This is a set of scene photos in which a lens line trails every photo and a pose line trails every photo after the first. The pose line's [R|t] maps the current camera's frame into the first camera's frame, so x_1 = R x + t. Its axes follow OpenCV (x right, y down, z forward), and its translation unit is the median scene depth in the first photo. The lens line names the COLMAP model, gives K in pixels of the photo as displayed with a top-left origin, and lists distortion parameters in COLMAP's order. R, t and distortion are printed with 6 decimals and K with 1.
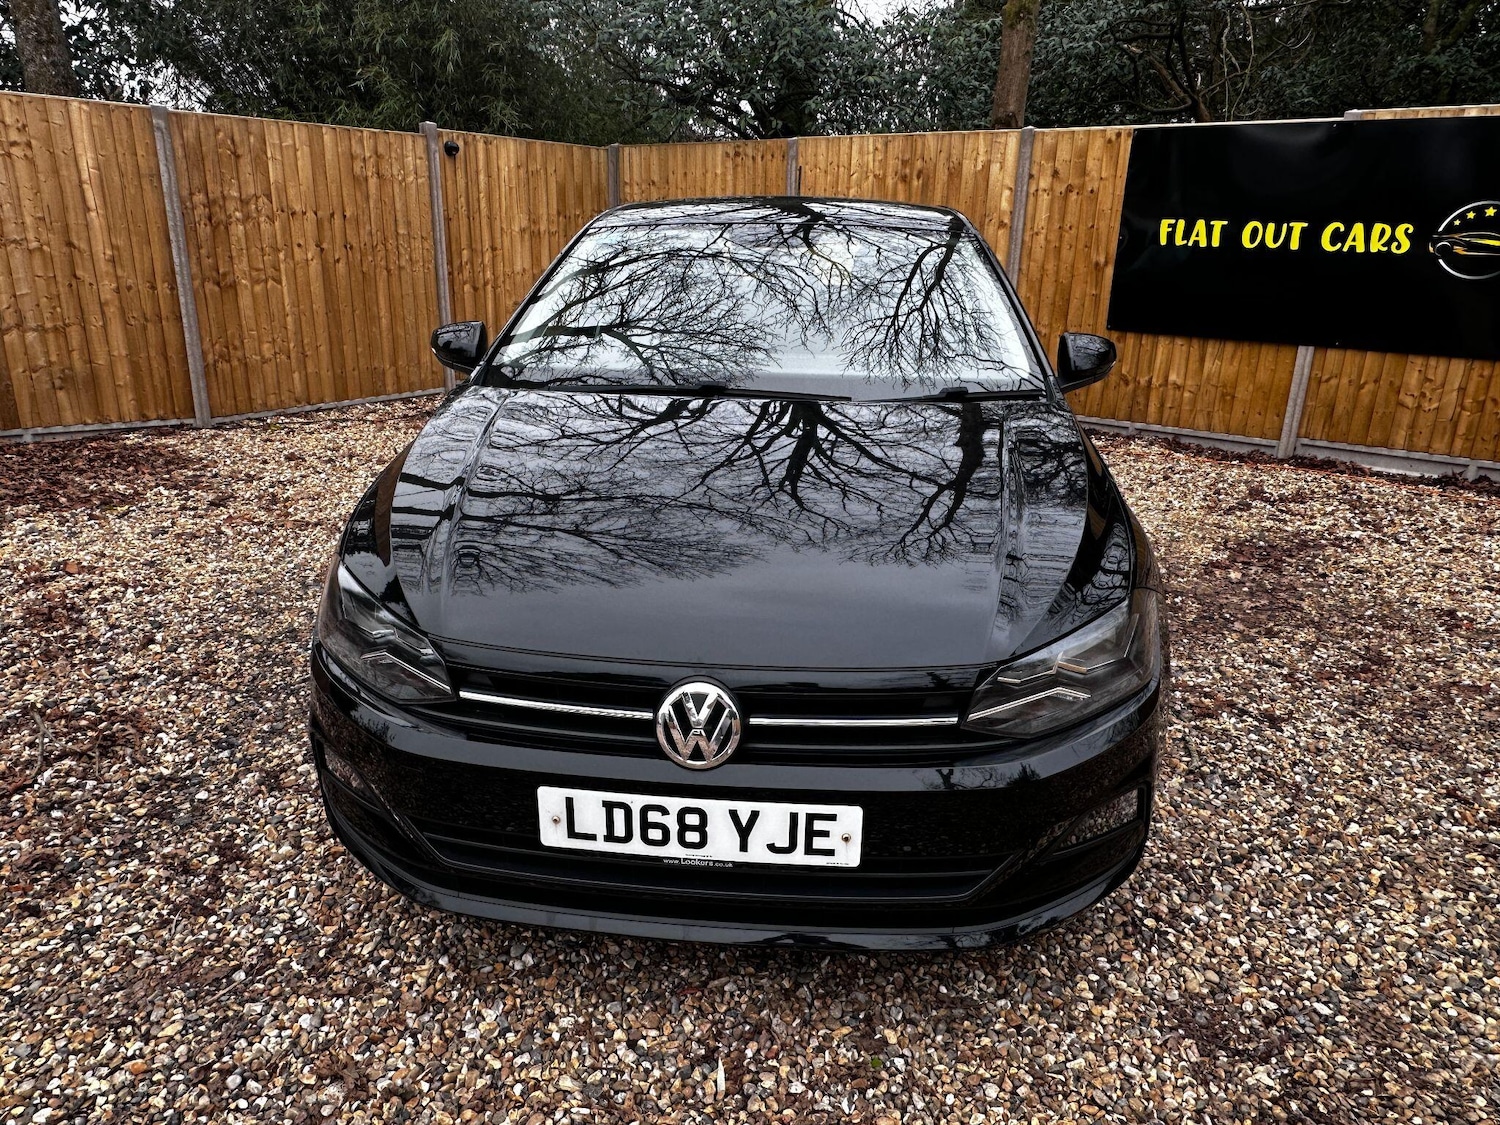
lens RADIAL K [[992.9, 0, 747.8], [0, 992.9, 557.5], [0, 0, 1]] dist [-0.007865, 0.004168]
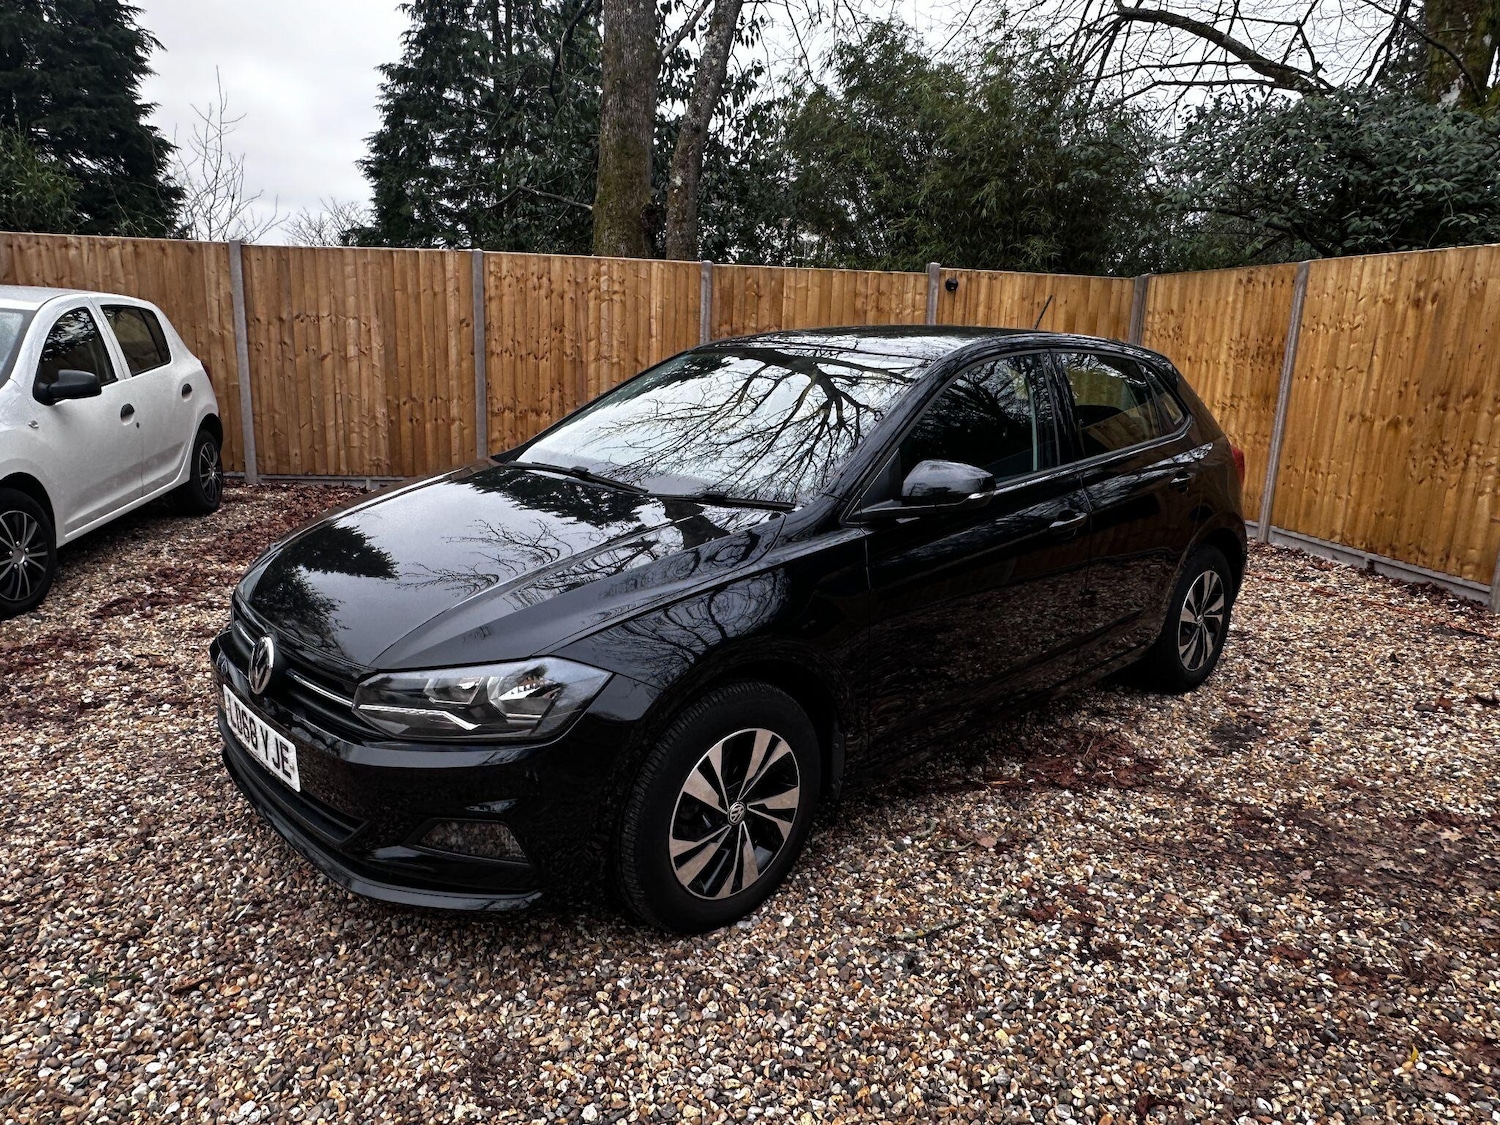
lens RADIAL K [[996.6, 0, 750.0], [0, 996.6, 562.5], [0, 0, 1]] dist [-0.005793, 0.001421]
pose [[0.743428, 0.149455, -0.651903, 0.896416], [-0.224624, 0.973890, -0.032887, -0.059763], [0.629967, 0.170882, 0.757589, 0.179299]]
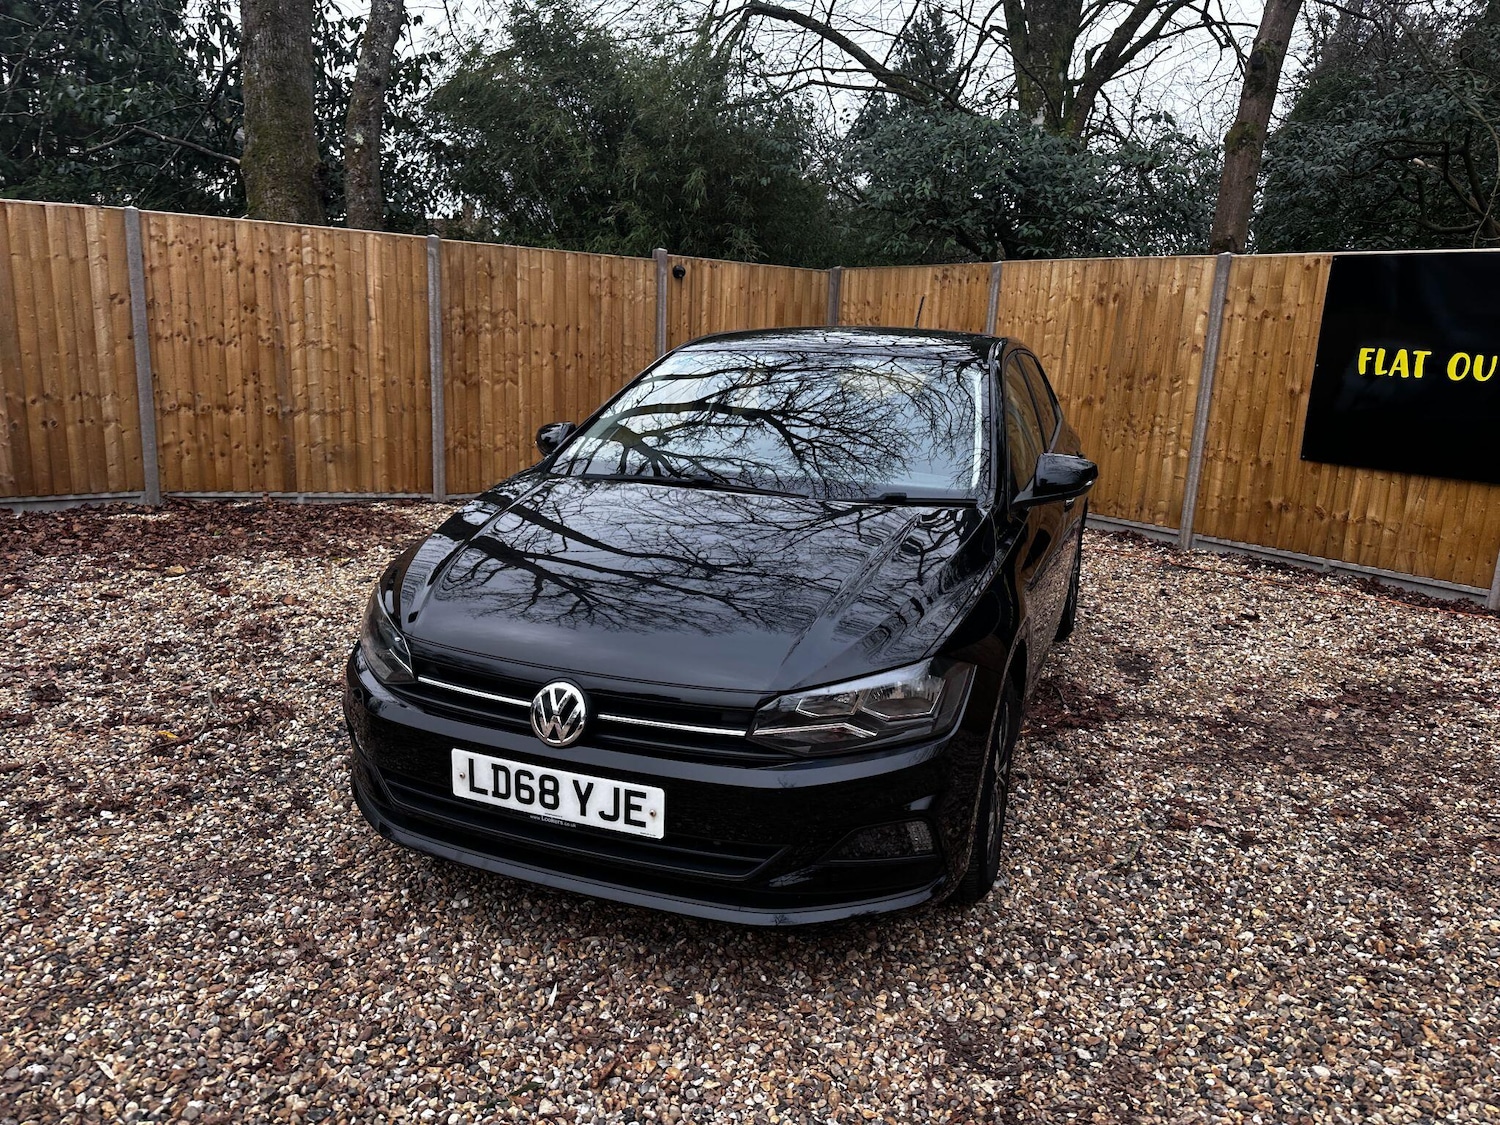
lens RADIAL K [[1052.0, 0, 763.5], [0, 1052.0, 555.0], [0, 0, 1]] dist [0.042763, -0.058071]
pose [[0.963216, 0.074909, -0.258076, 0.353507], [-0.104699, 0.989085, -0.103675, 0.045271], [0.247493, 0.126881, 0.960546, -0.211510]]
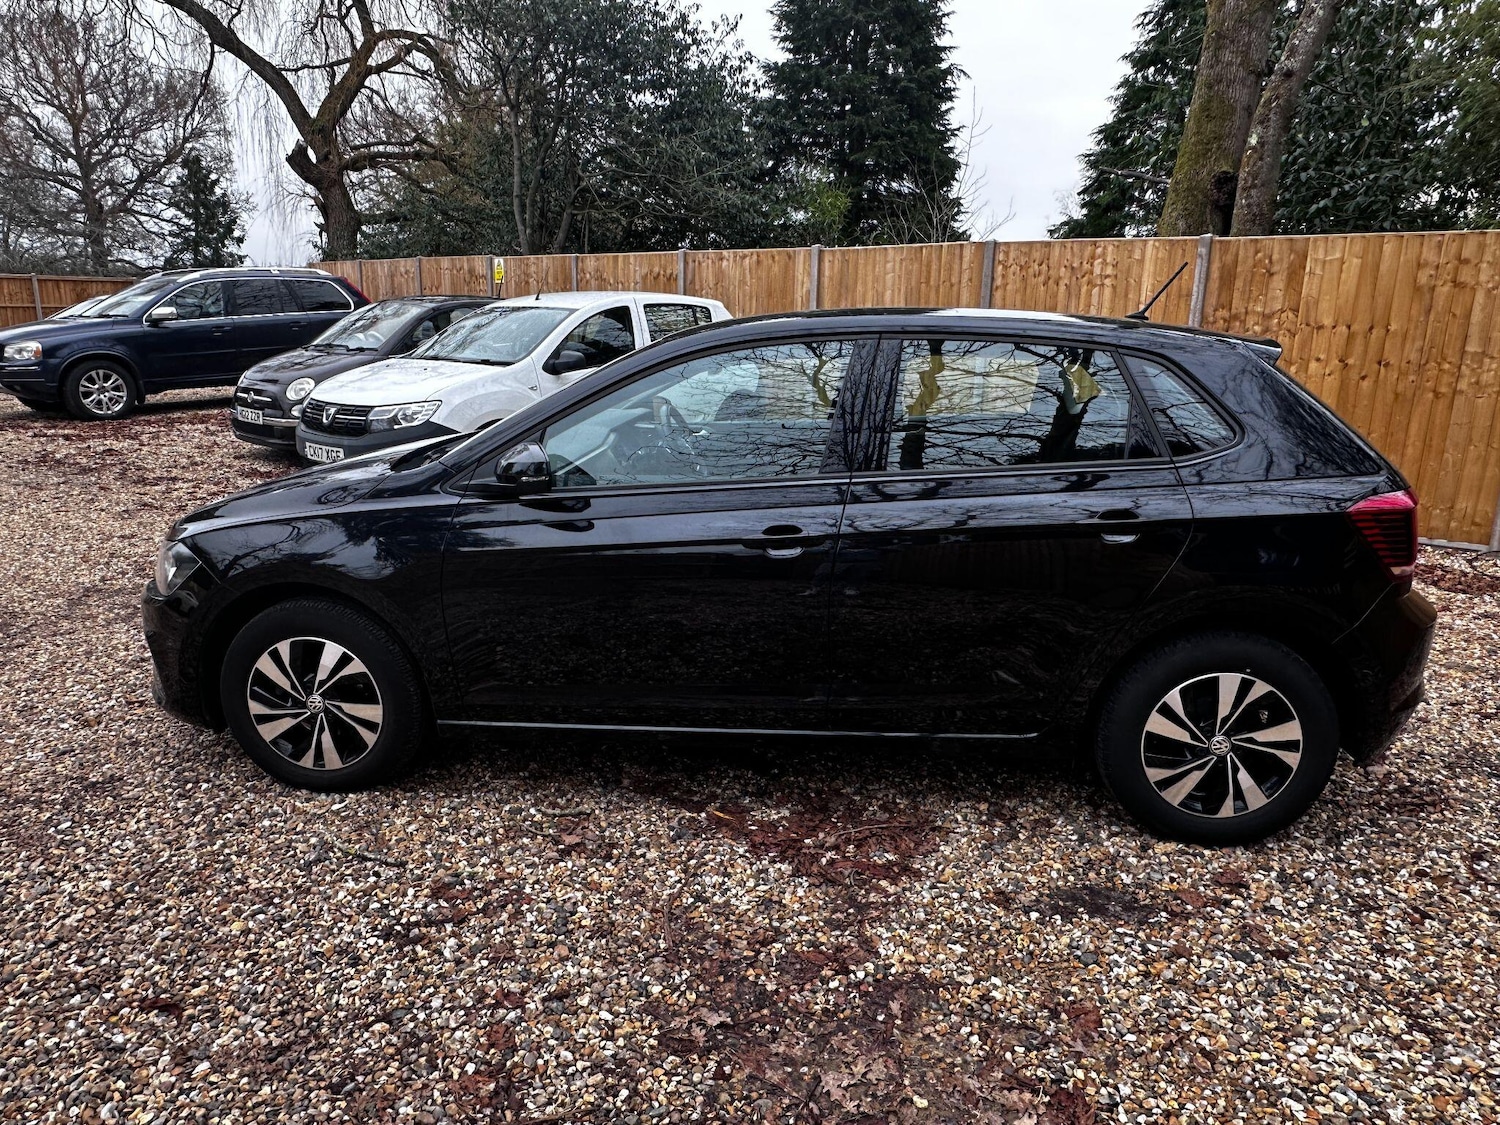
lens RADIAL K [[992.9, 0, 747.8], [0, 992.9, 557.5], [0, 0, 1]] dist [-0.007865, 0.004168]
pose [[-0.016755, 0.223694, -0.974515, 1.393421], [-0.328016, 0.919481, 0.216701, -0.430152], [0.944524, 0.323287, 0.057970, 1.260483]]
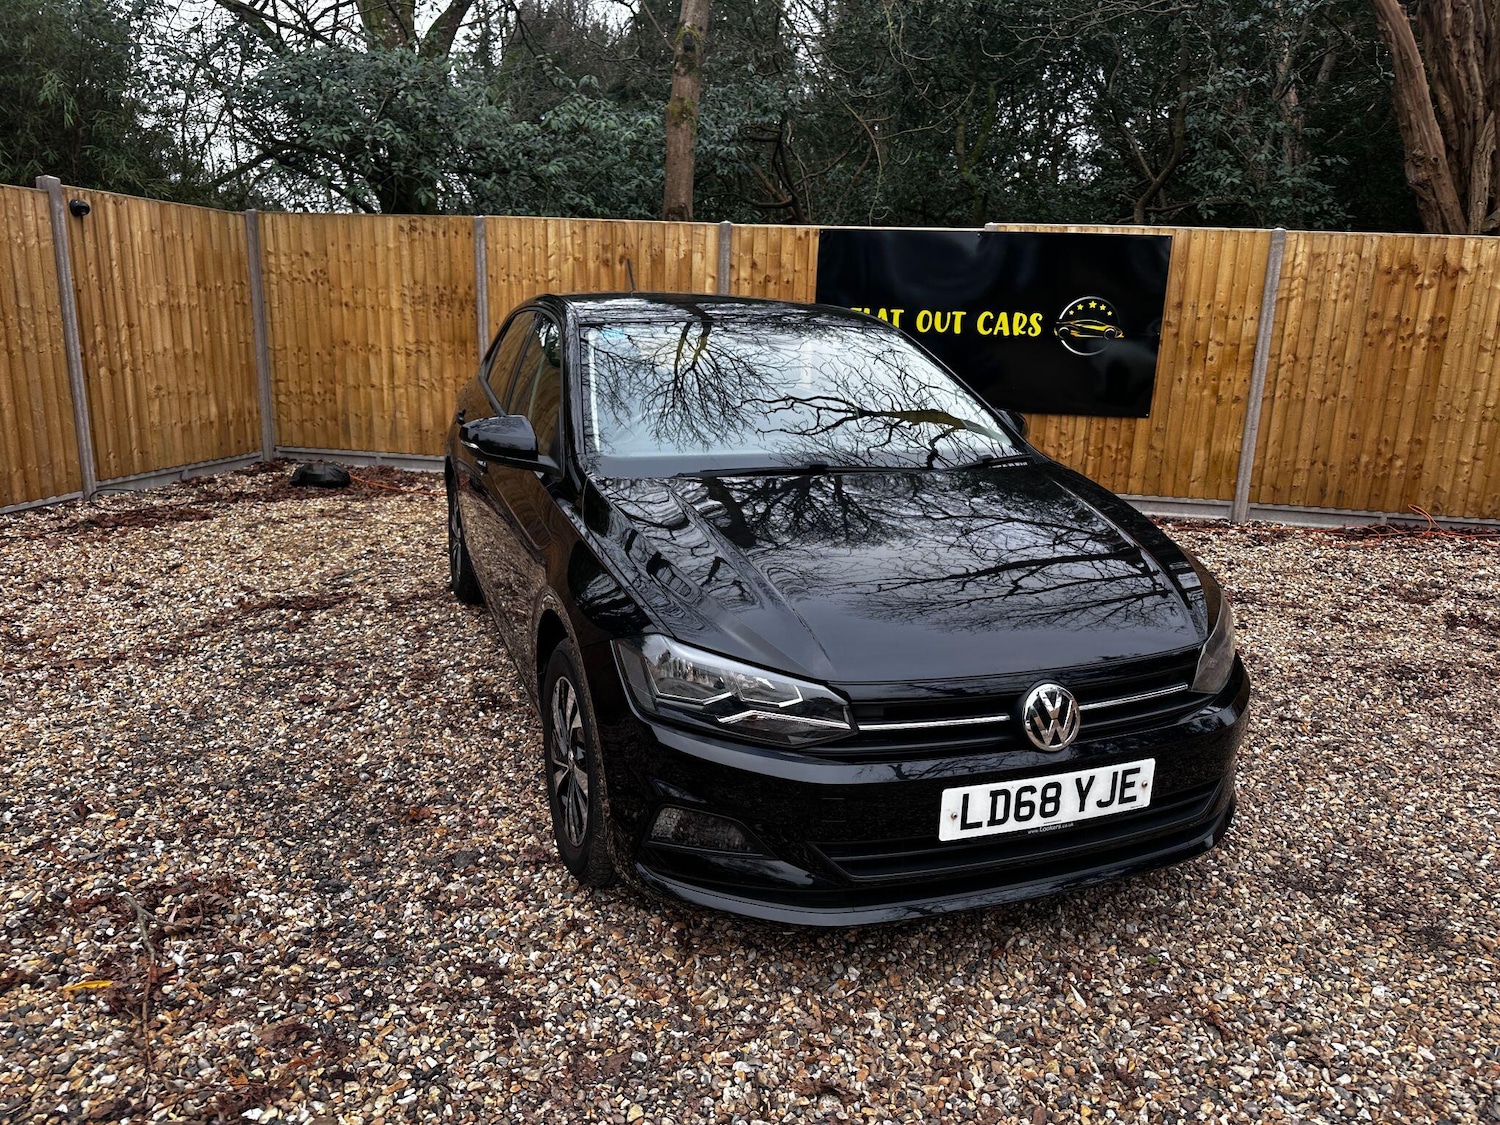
lens RADIAL K [[1039.2, 0, 757.7], [0, 1039.2, 566.1], [0, 0, 1]] dist [0.075007, -0.098737]
pose [[0.892621, -0.096379, 0.440386, -0.600414], [0.126694, 0.991140, -0.039885, -0.013800], [-0.432640, 0.091397, 0.896922, -0.051711]]
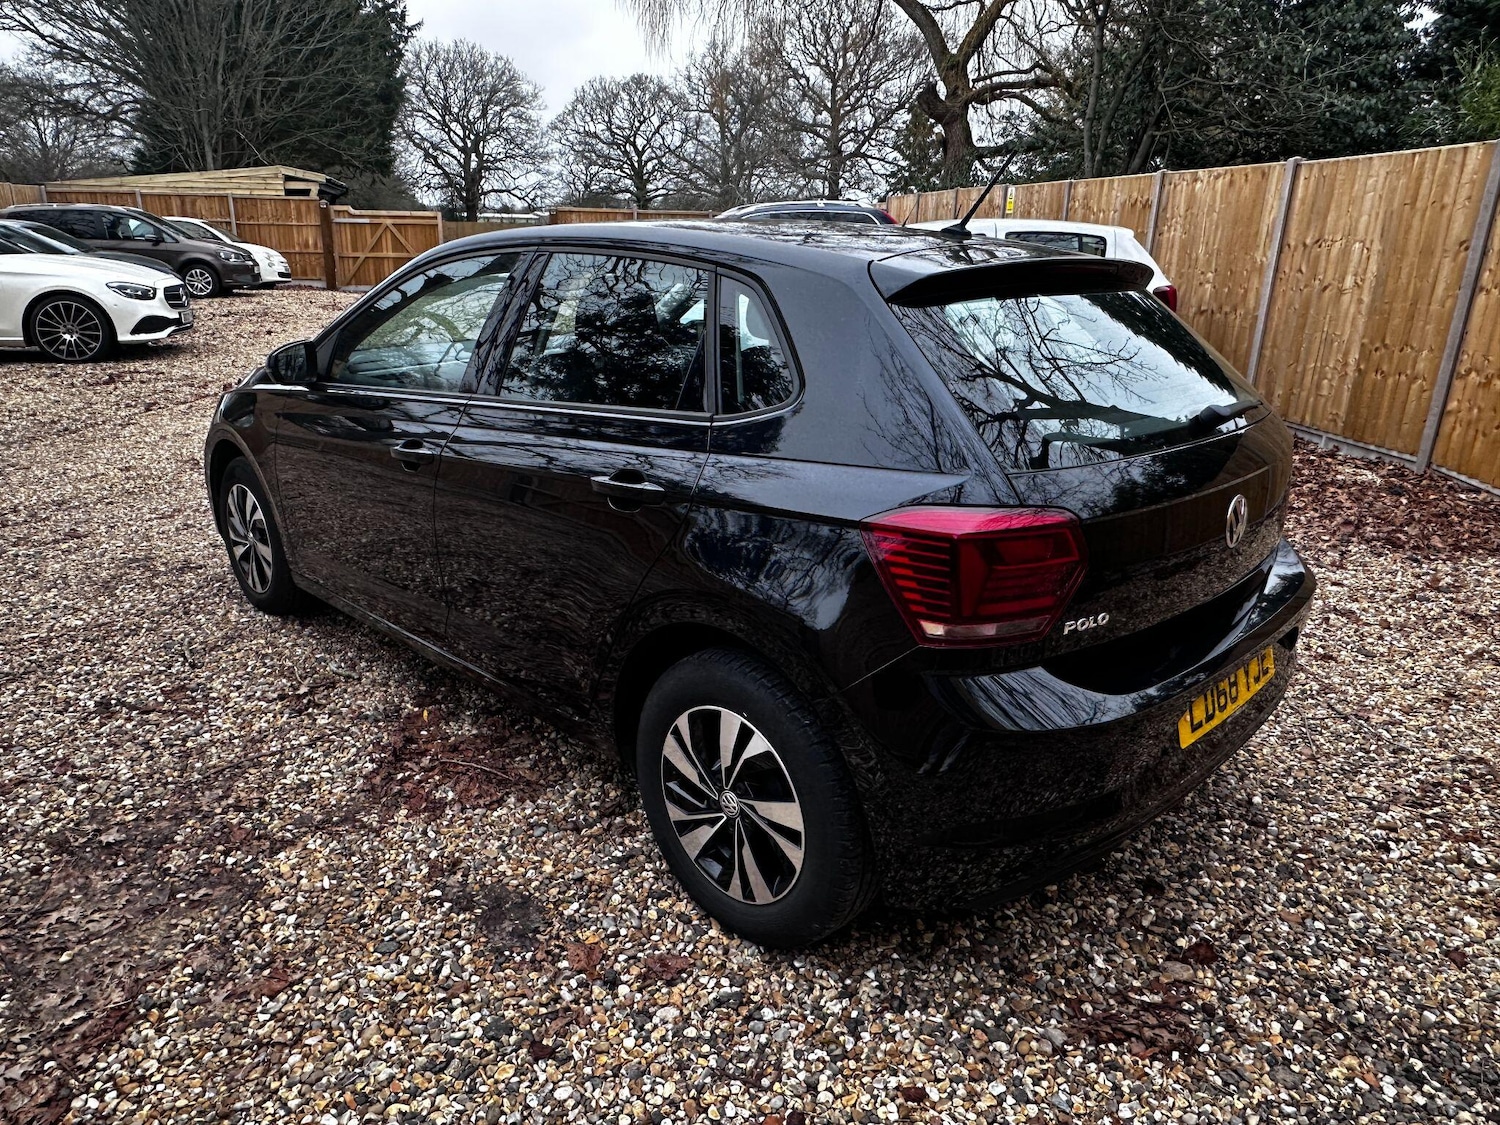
lens RADIAL K [[992.9, 0, 747.8], [0, 992.9, 557.5], [0, 0, 1]] dist [-0.007865, 0.004168]
pose [[-0.638700, 0.207761, -0.740876, 0.942190], [-0.272896, 0.839103, 0.470567, -0.723297], [0.719437, 0.502734, -0.479238, 2.148139]]
